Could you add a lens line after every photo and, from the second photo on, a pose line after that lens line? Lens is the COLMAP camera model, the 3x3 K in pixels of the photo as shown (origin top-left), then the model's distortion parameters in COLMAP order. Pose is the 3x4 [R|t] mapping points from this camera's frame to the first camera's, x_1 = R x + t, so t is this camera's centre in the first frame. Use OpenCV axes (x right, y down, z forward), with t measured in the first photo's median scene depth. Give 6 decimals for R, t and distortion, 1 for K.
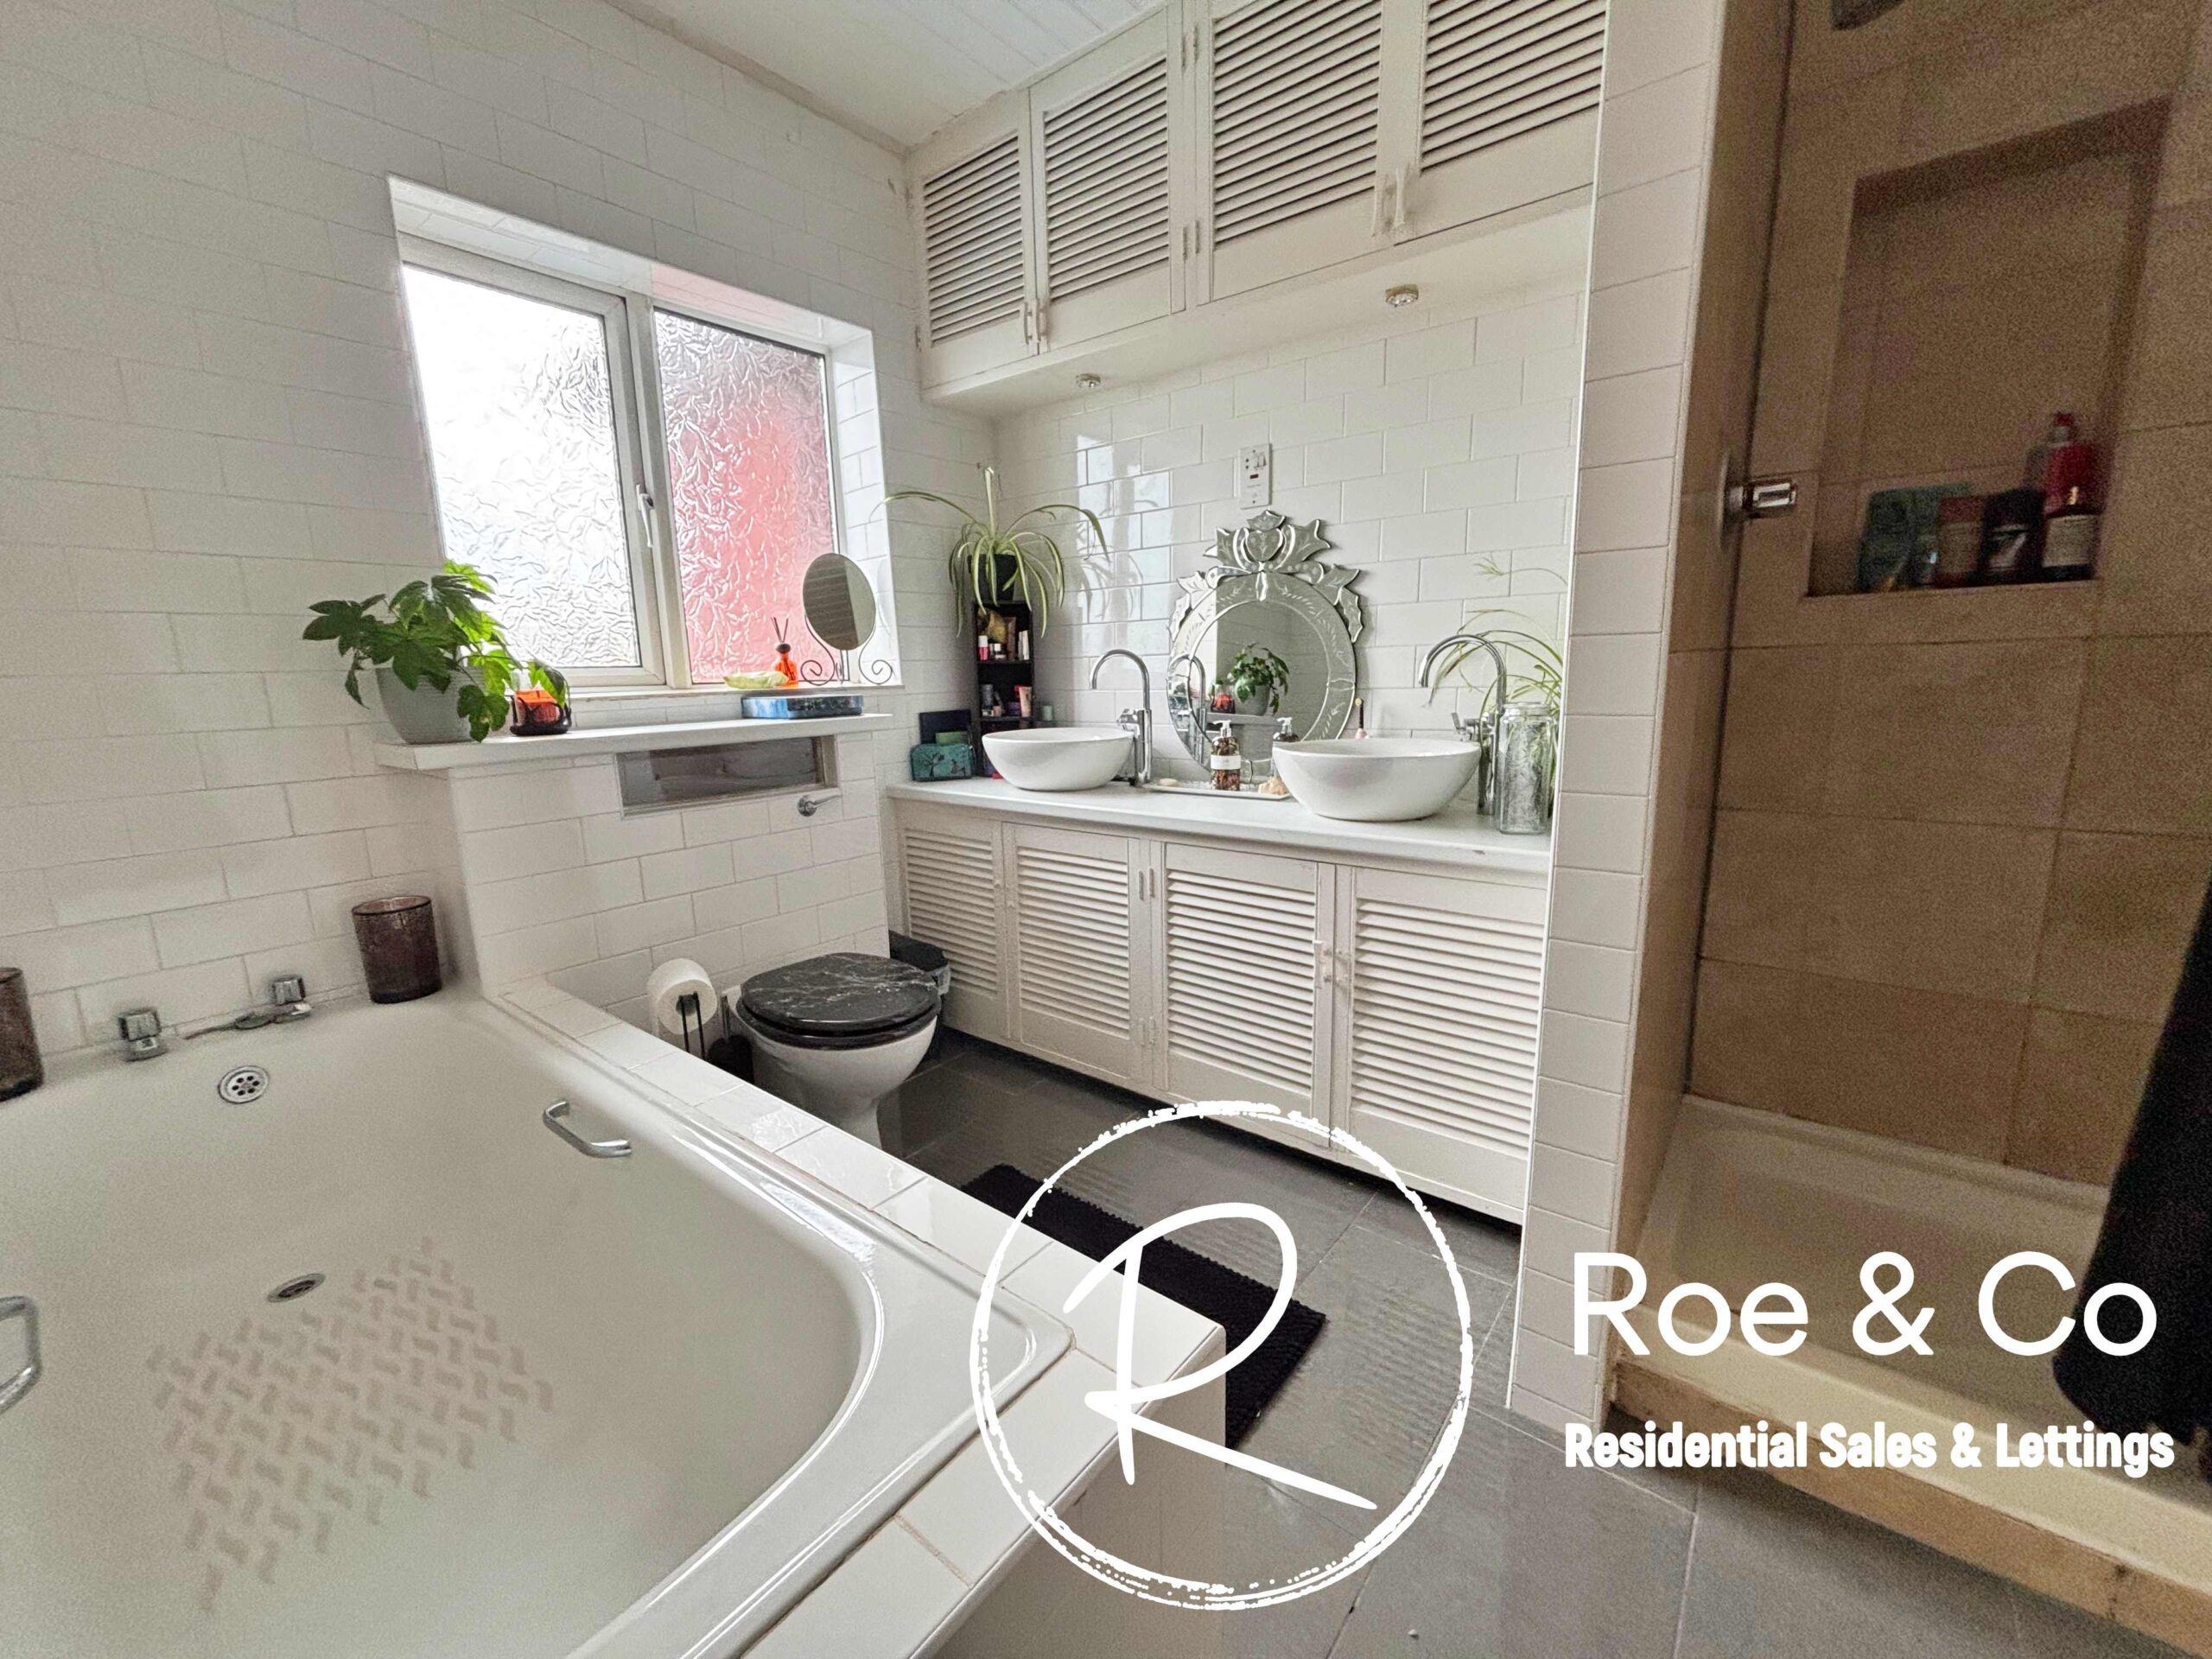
lens RADIAL K [[871.9, 0, 1106.0], [0, 871.9, 829.5], [0, 0, 1]] dist [-0.036274, -0.000108]
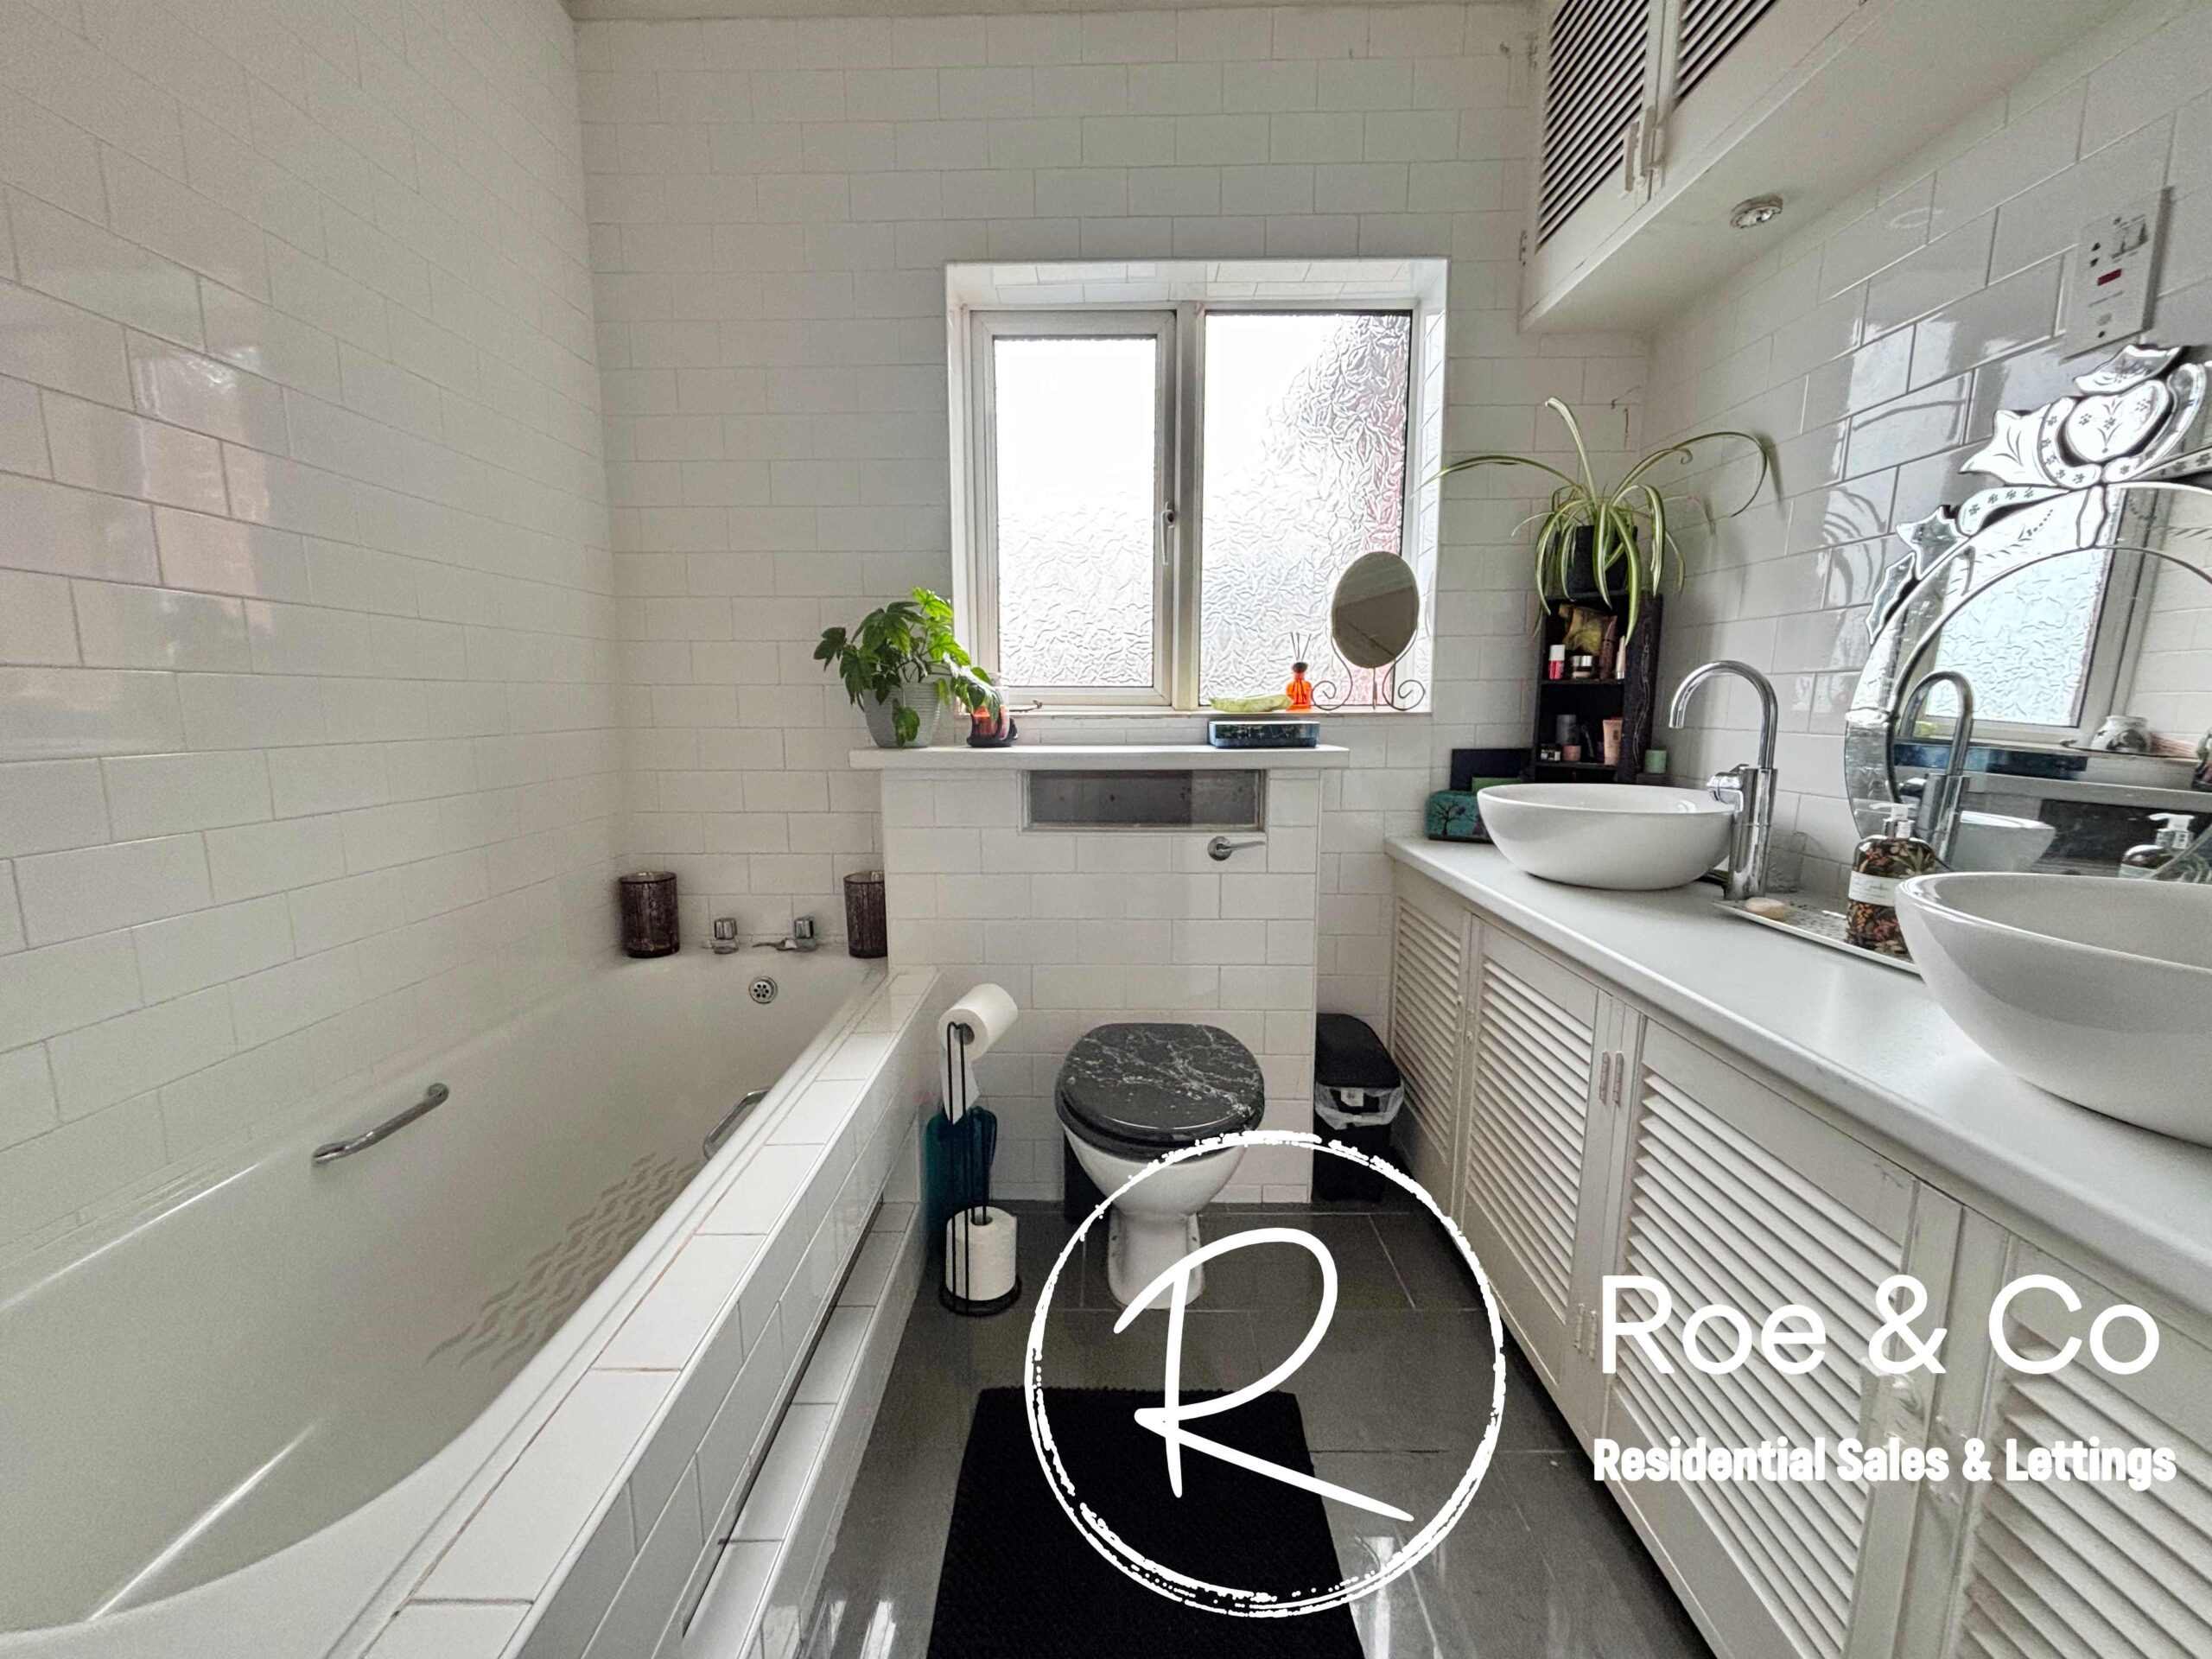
lens RADIAL K [[875.2, 0, 1106.0], [0, 875.2, 829.5], [0, 0, 1]] dist [-0.016495, 0.000046]
pose [[0.607862, 0.130737, -0.783206, 0.240055], [-0.149455, 0.987561, 0.048853, -0.065293], [0.779850, 0.087358, 0.619840, 0.341770]]
